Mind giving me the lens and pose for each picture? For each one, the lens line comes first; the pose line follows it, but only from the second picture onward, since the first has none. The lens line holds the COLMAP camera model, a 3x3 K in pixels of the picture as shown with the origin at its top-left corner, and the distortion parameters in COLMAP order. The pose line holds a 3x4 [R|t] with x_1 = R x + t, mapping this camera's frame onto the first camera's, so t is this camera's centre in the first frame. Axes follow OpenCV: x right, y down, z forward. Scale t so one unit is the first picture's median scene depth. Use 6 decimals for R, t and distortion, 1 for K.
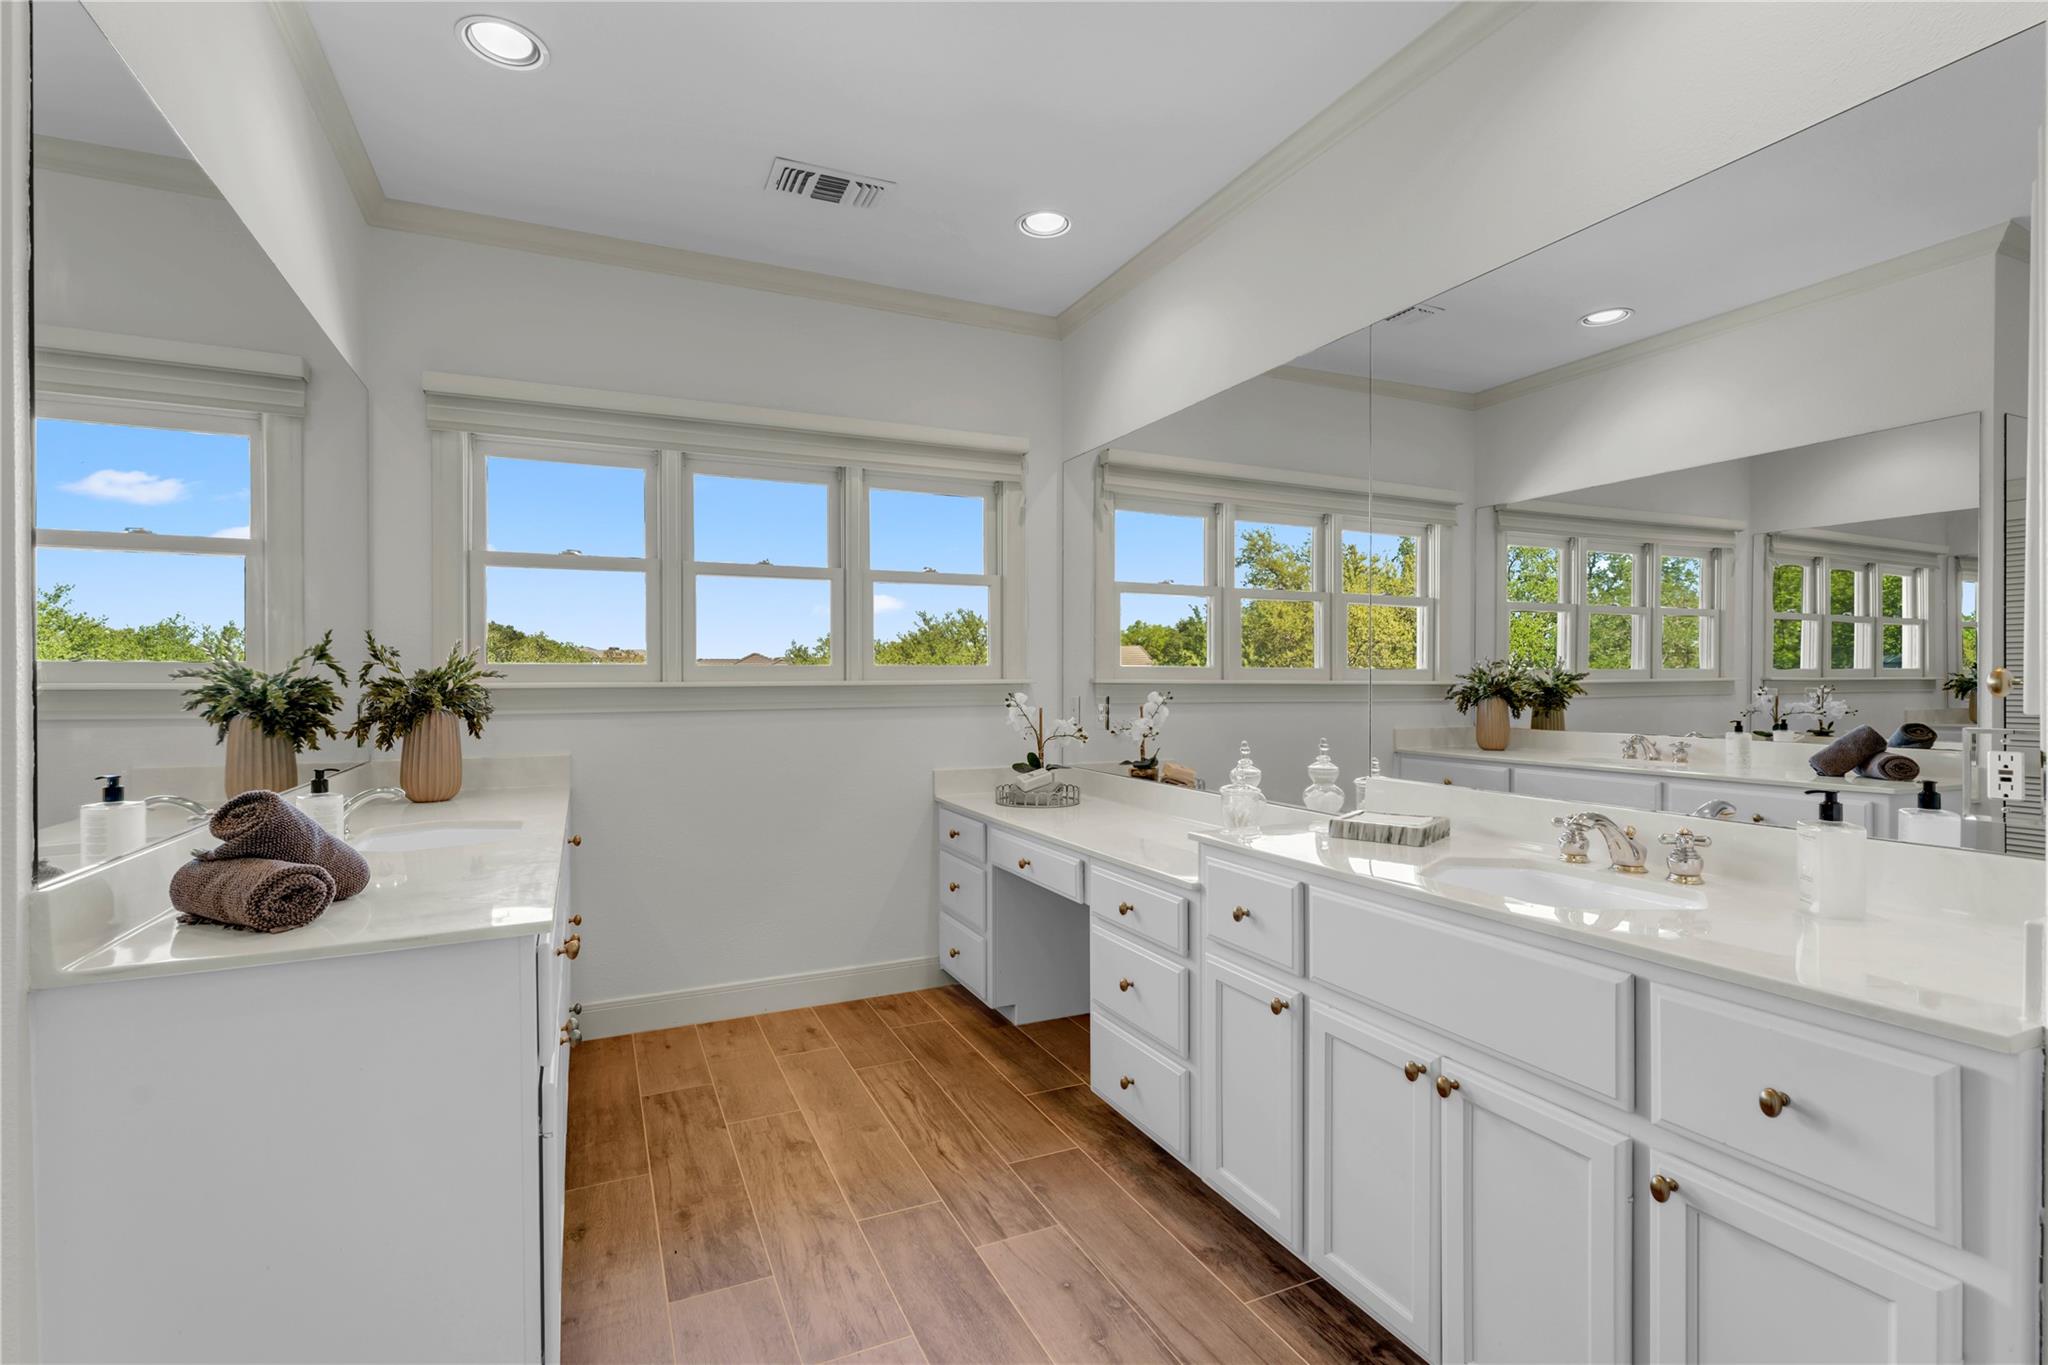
lens RADIAL K [[968.1, 0, 1067.3], [0, 968.1, 688.2], [0, 0, 1]] dist [0.001344, -0.001651]
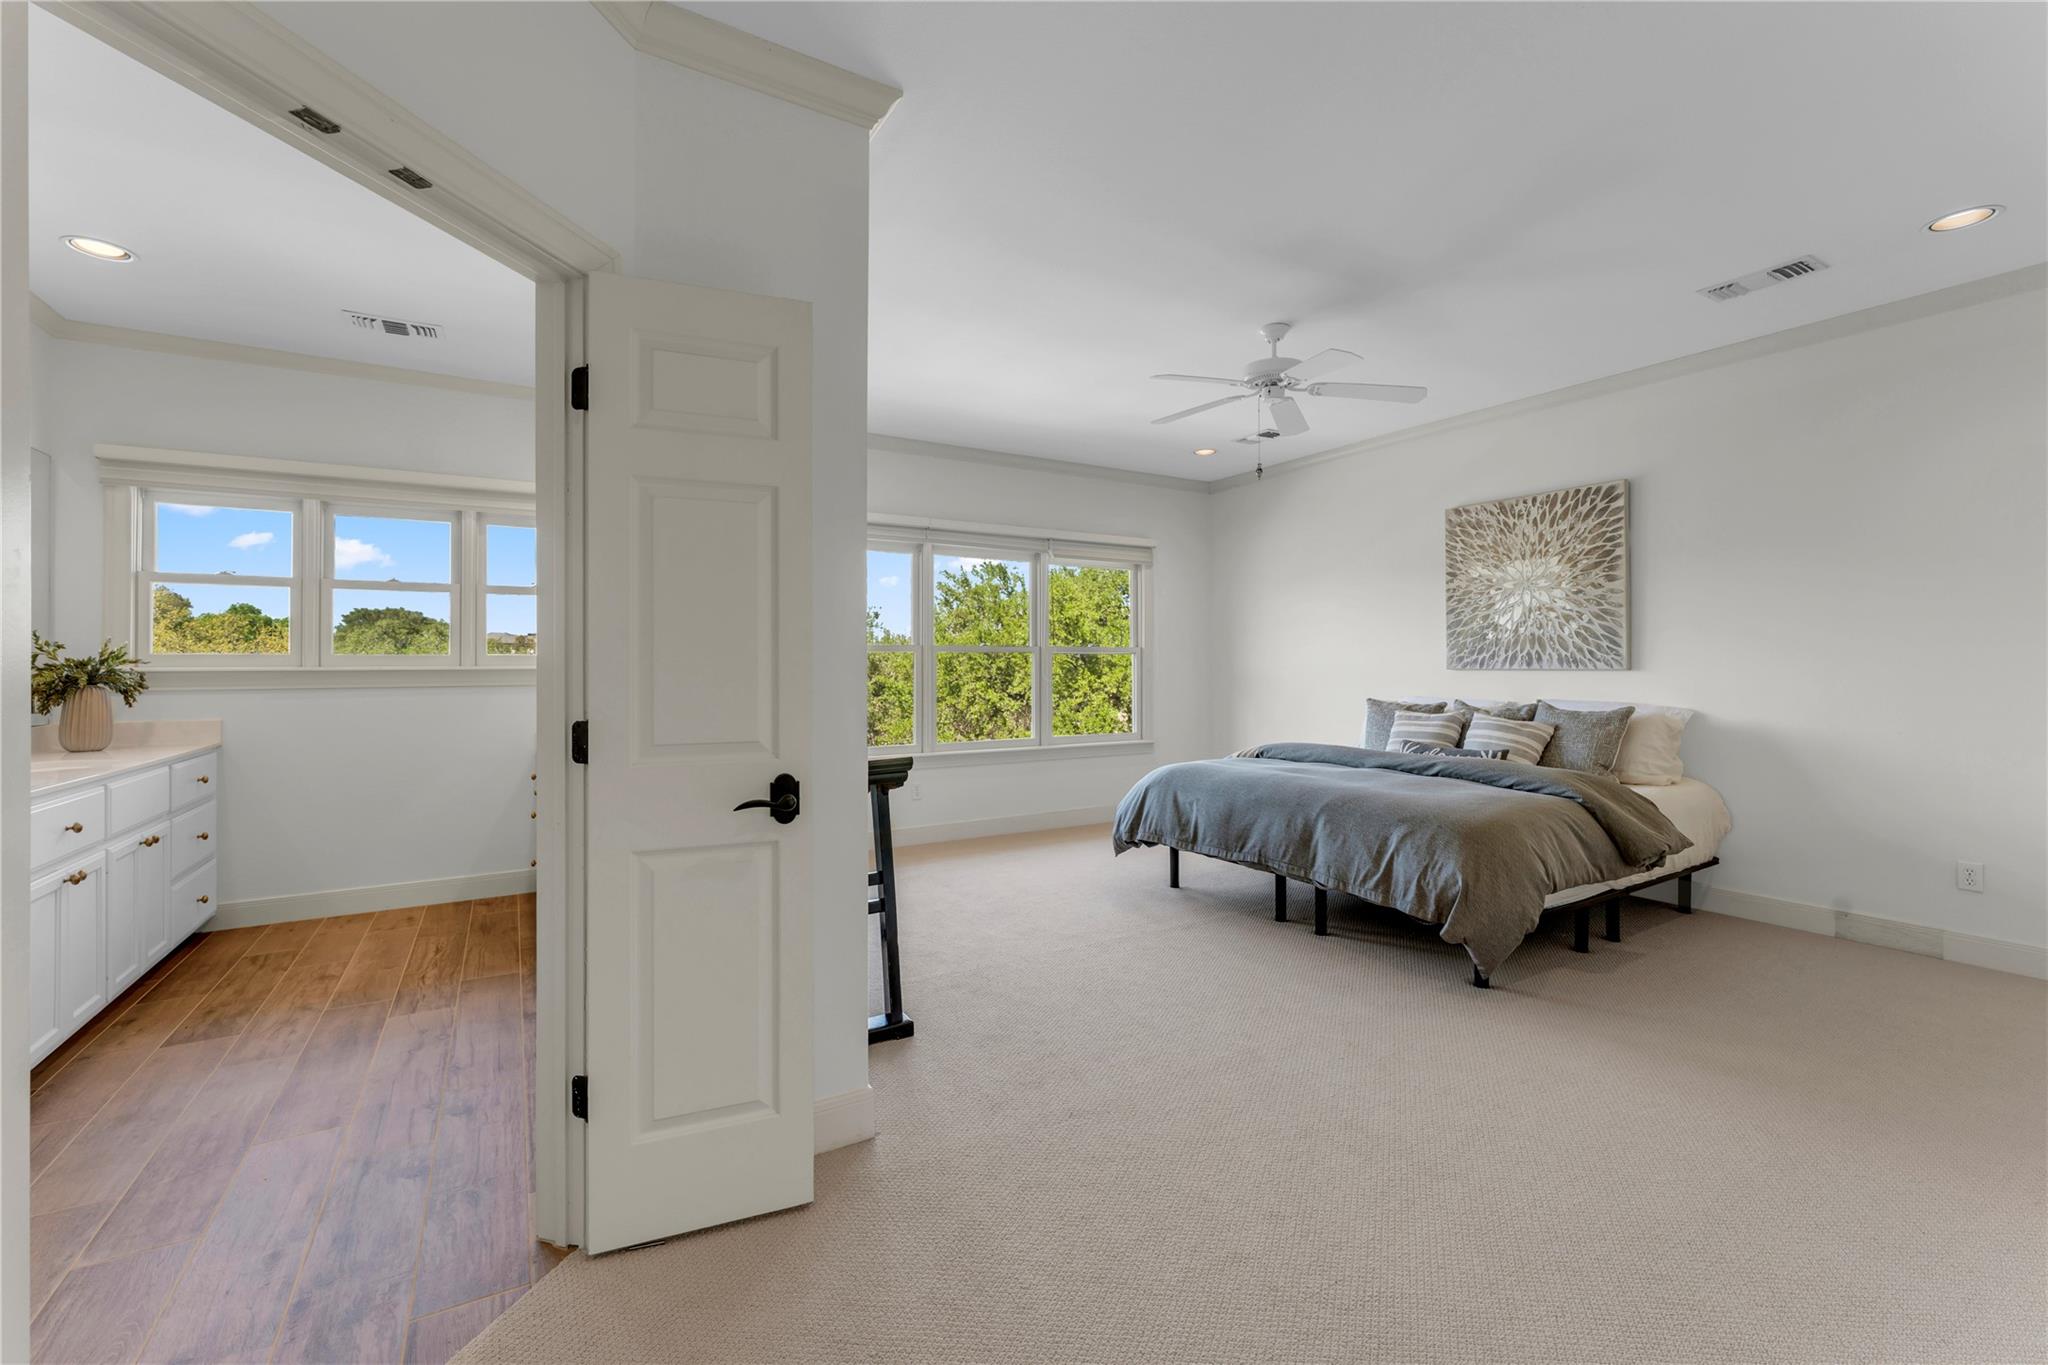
lens RADIAL K [[830.0, 0, 945.6], [0, 830.0, 662.0], [0, 0, 1]] dist [0.001055, -0.001319]
pose [[0.995694, 0.002201, 0.092671, 0.502530], [-0.000855, 0.999894, -0.014566, 0.003240], [-0.092693, 0.014424, 0.995590, -0.337140]]
